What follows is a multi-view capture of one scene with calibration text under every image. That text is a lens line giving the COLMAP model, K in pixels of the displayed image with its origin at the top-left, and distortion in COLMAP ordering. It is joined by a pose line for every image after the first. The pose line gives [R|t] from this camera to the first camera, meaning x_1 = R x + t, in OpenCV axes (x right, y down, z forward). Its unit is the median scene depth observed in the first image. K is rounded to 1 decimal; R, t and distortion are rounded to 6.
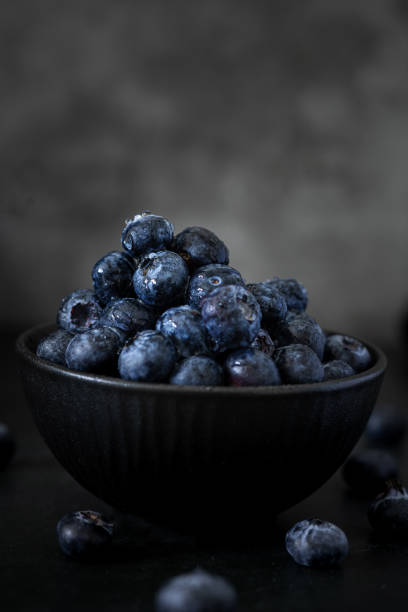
lens RADIAL K [[1850.0, 0, 205.9], [0, 1850.0, 303.5], [0, 0, 1]] dist [0.125002, 0.000000]
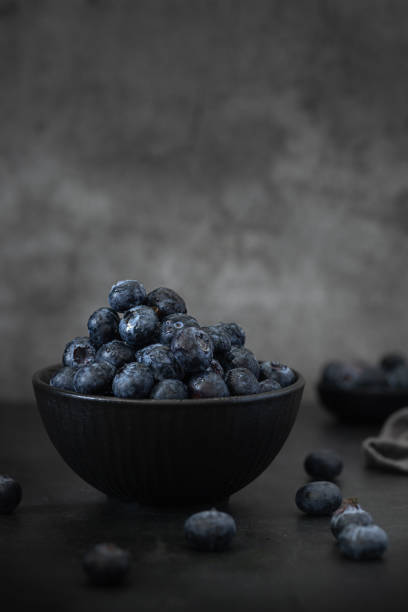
lens RADIAL K [[1958.1, 0, 204.7], [0, 1958.1, 304.9], [0, 0, 1]] dist [0.239987, 0.000000]
pose [[0.998149, -0.043966, 0.042016, -0.036426], [0.046011, 0.997738, -0.049007, 0.045498], [-0.039766, 0.050849, 0.997914, -0.466716]]
